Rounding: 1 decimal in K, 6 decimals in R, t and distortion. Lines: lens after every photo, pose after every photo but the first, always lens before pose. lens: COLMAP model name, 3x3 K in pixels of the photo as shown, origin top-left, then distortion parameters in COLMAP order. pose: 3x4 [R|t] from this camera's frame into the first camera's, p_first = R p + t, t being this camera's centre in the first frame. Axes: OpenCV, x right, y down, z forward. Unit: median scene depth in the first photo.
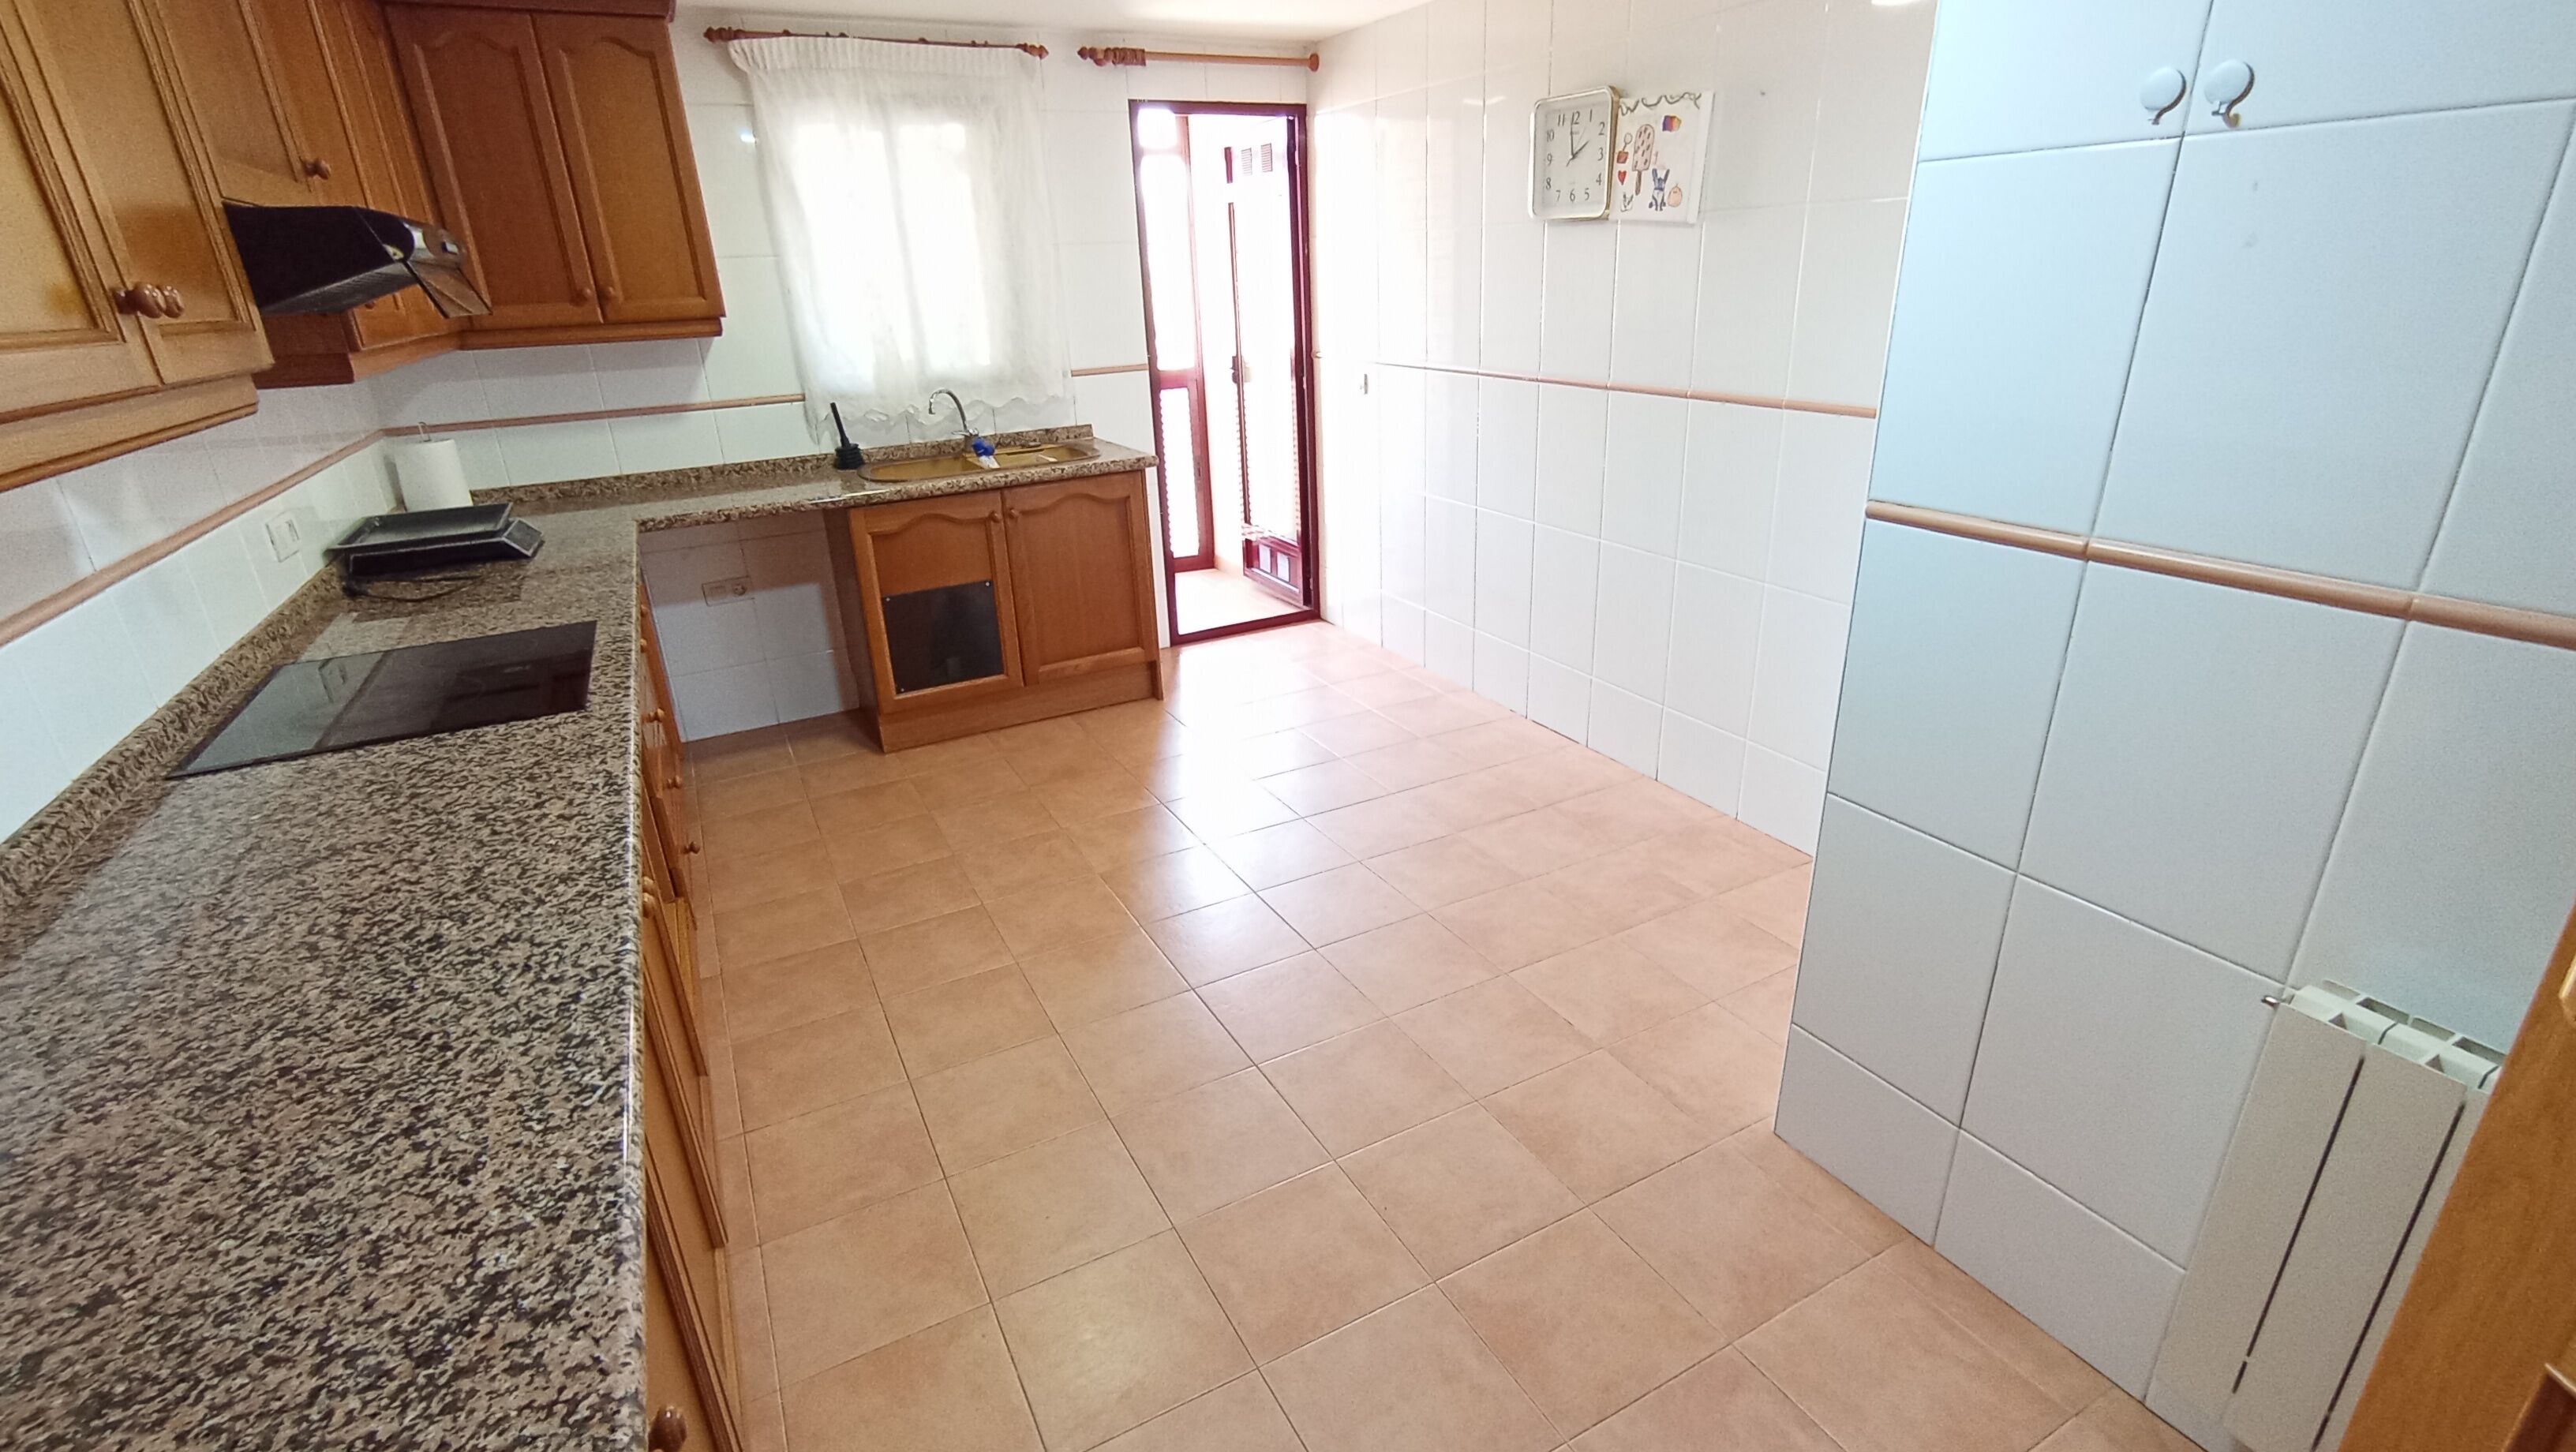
lens RADIAL K [[1157.1, 0, 1288.0], [0, 1157.1, 726.0], [0, 0, 1]] dist [-0.033504, 0.015642]
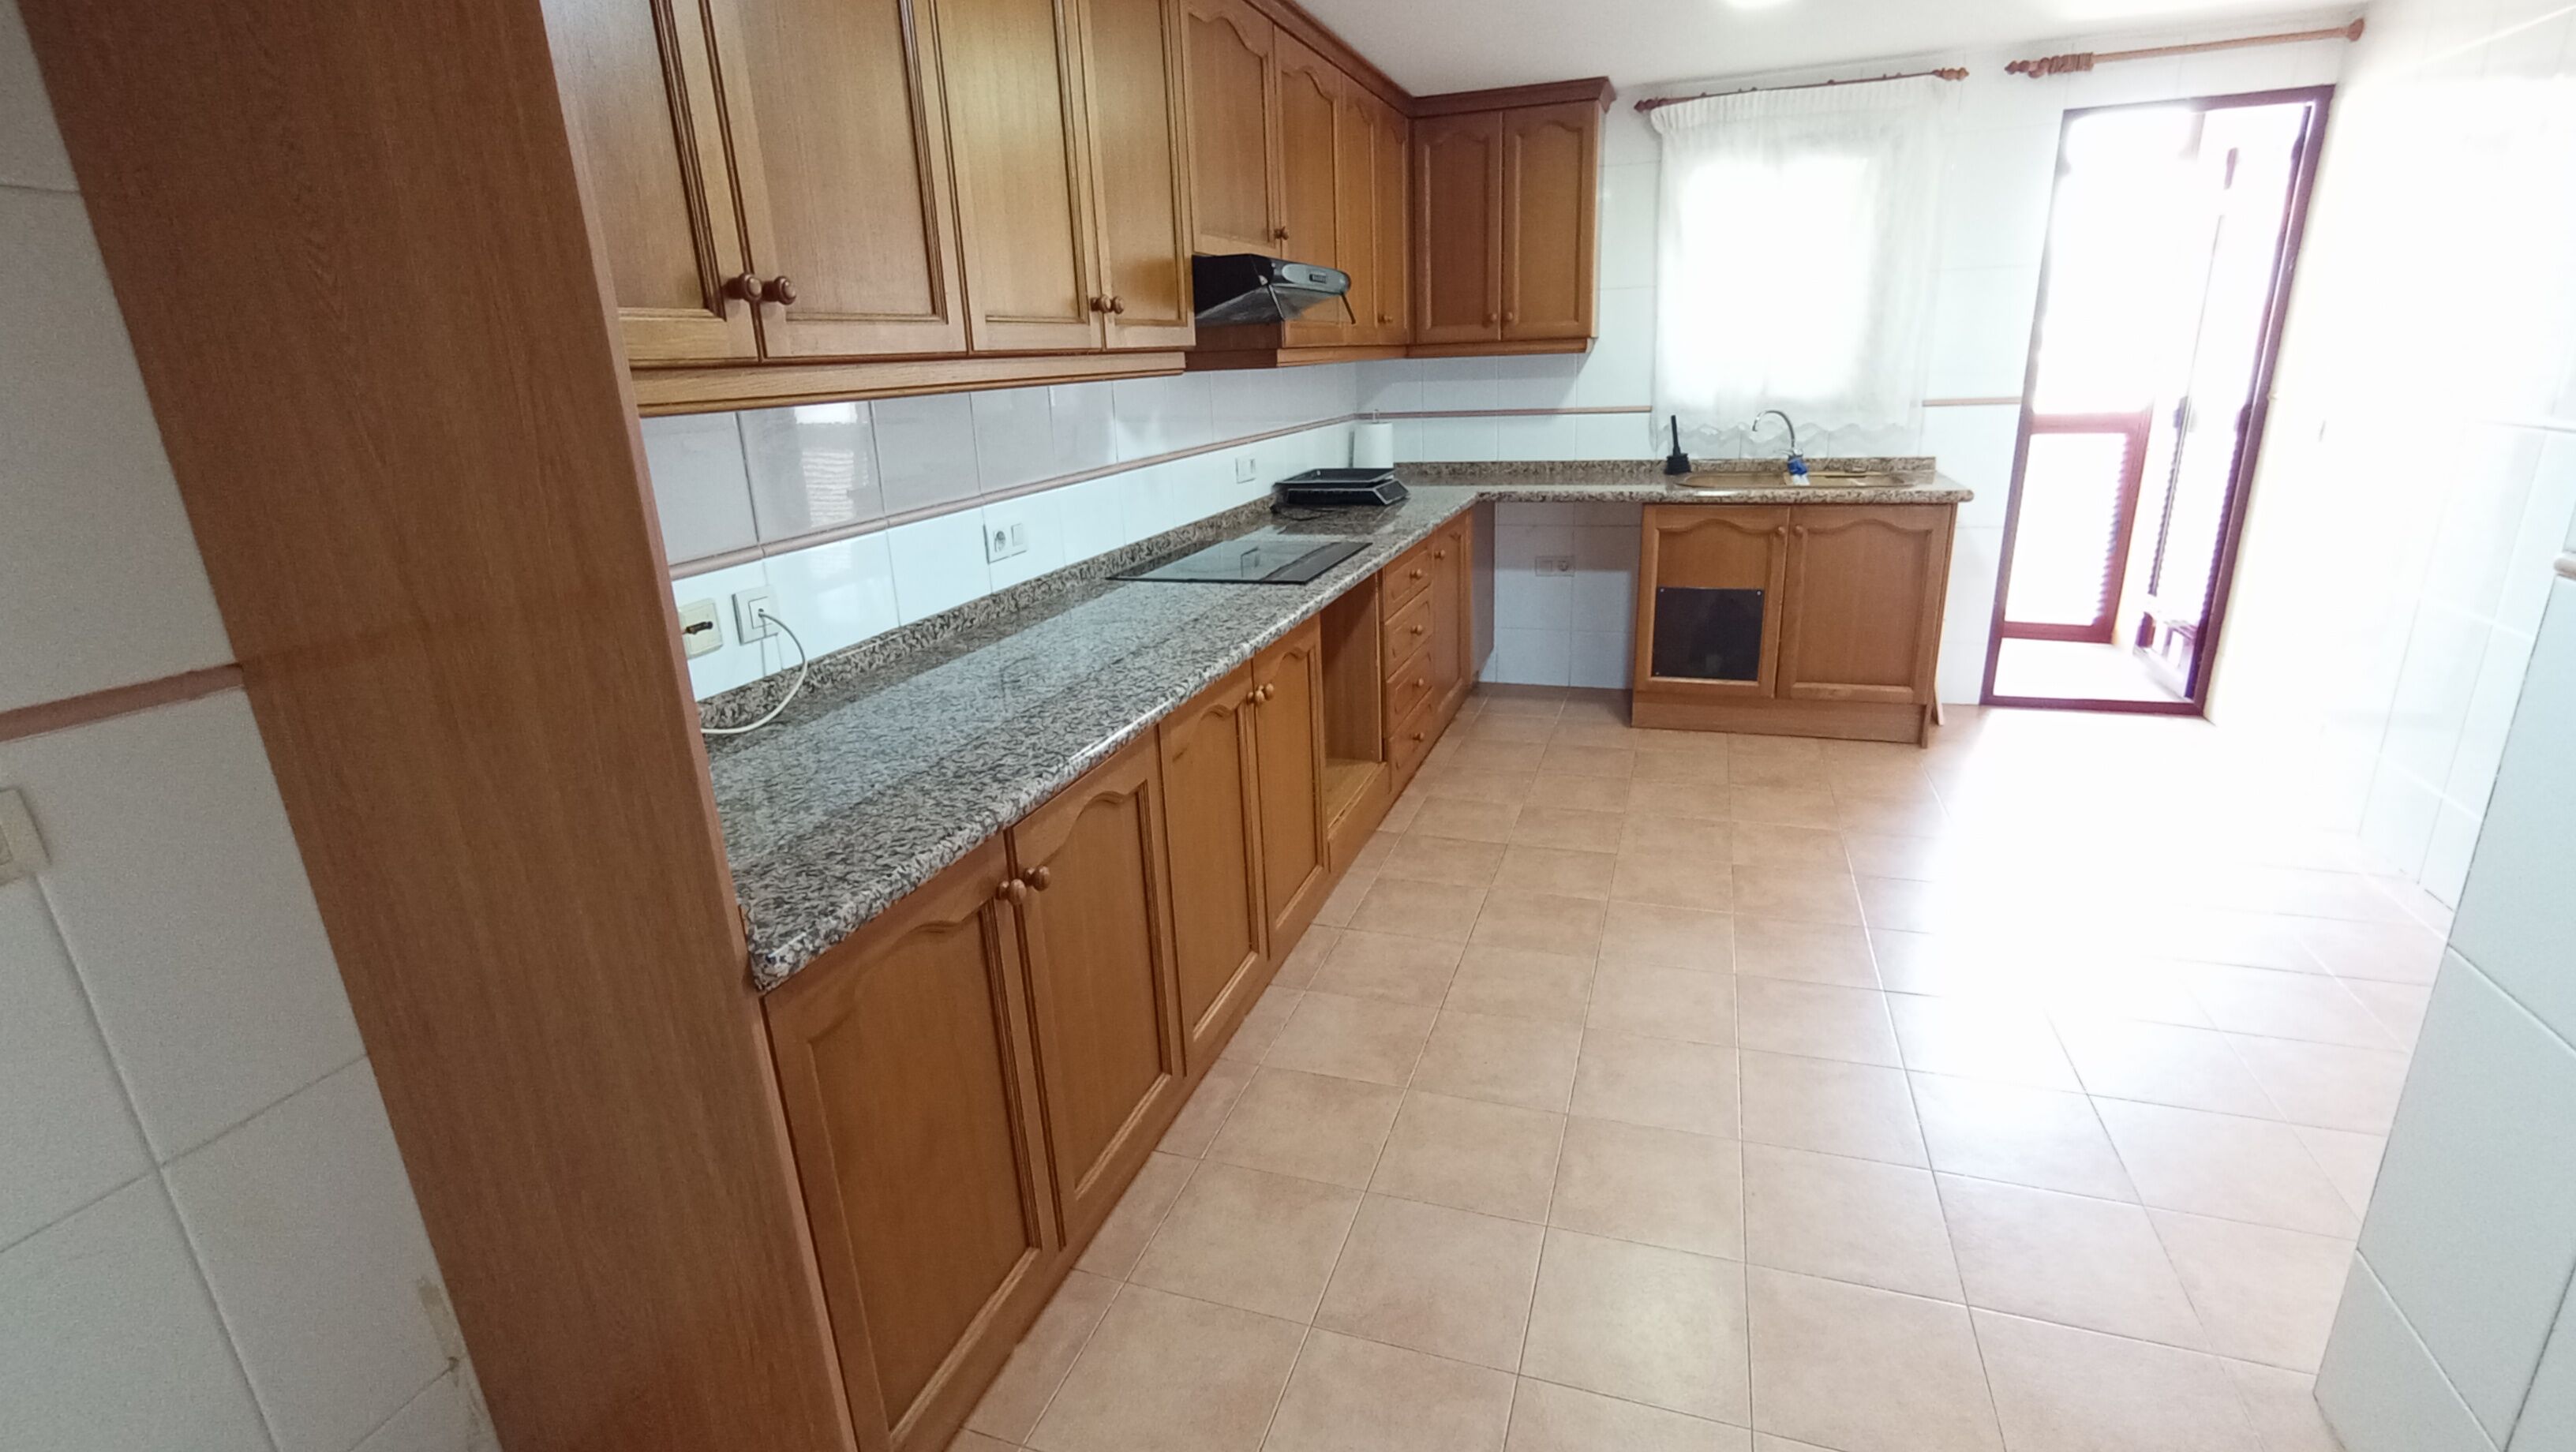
lens RADIAL K [[1168.1, 0, 1302.5], [0, 1168.1, 720.4], [0, 0, 1]] dist [-0.053176, 0.051133]
pose [[0.686637, 0.226953, -0.690667, 0.237379], [-0.254132, 0.965019, 0.064456, 0.029803], [0.681136, 0.131263, 0.720294, -0.030280]]
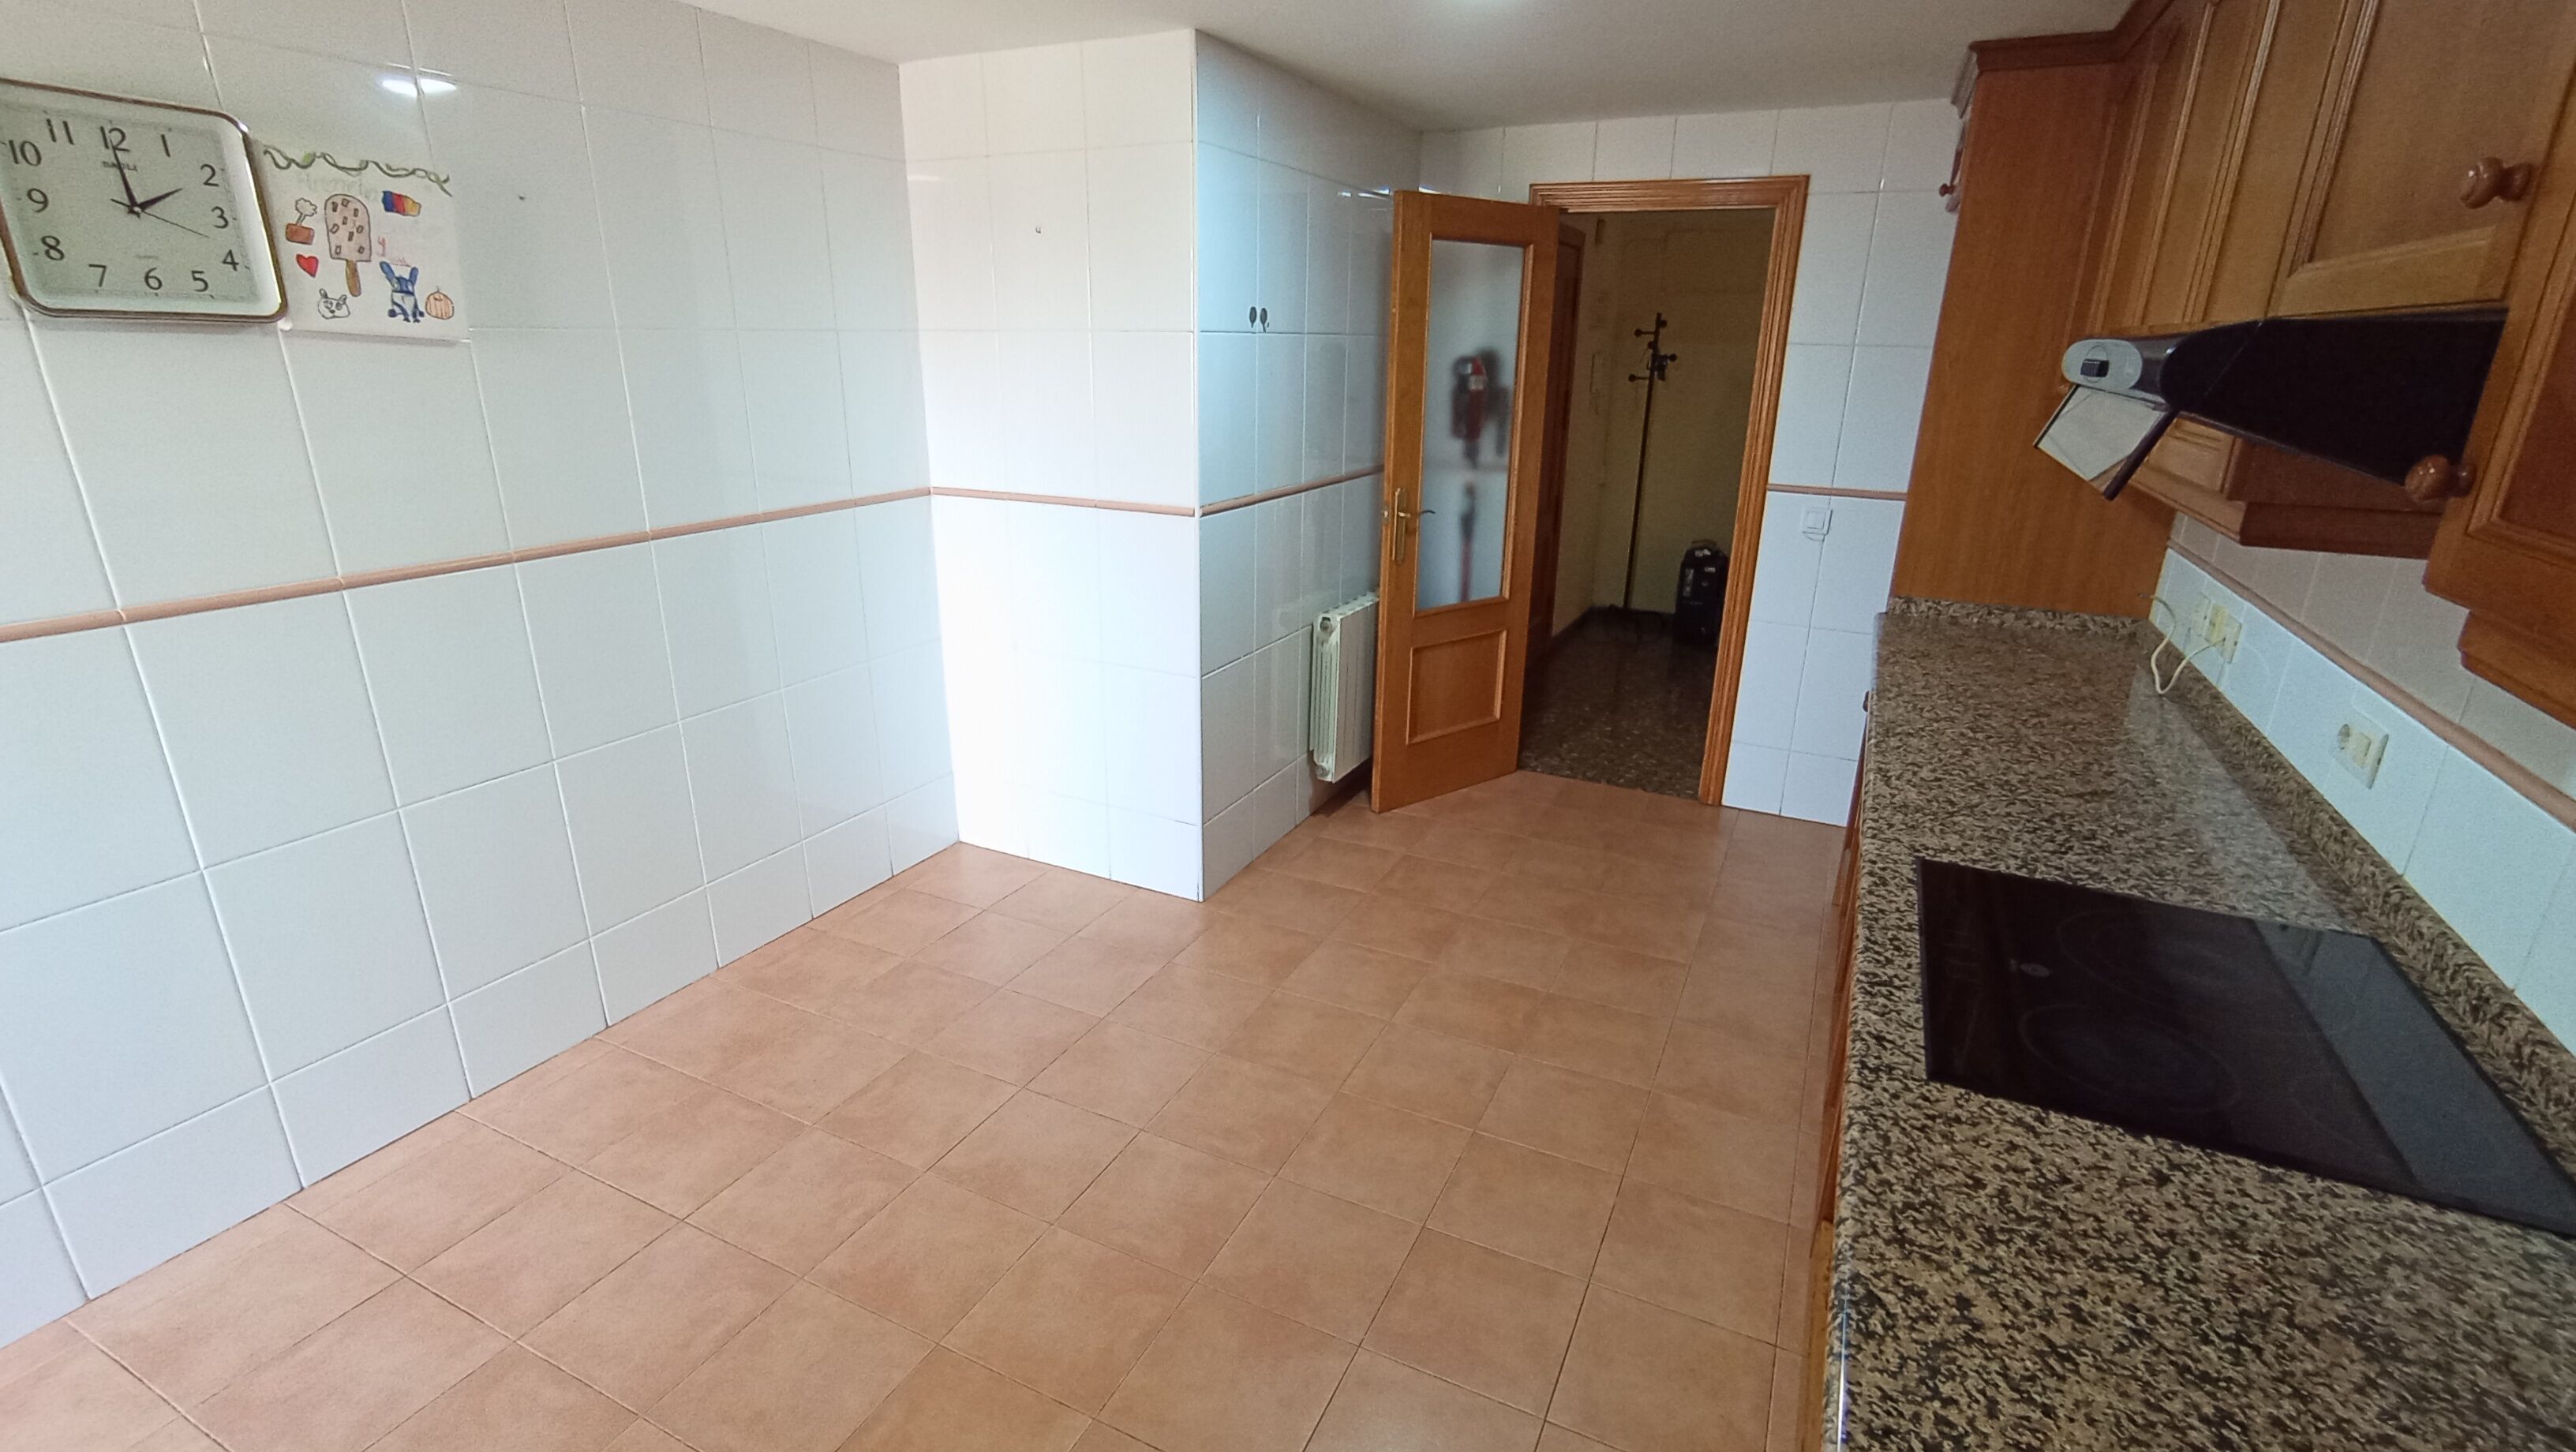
lens RADIAL K [[1157.1, 0, 1288.0], [0, 1157.1, 726.0], [0, 0, 1]] dist [-0.033504, 0.015642]
pose [[-0.580594, -0.232684, 0.780237, -0.524204], [0.307416, 0.824713, 0.474704, -0.358662], [-0.753927, 0.515468, -0.407292, 0.878819]]
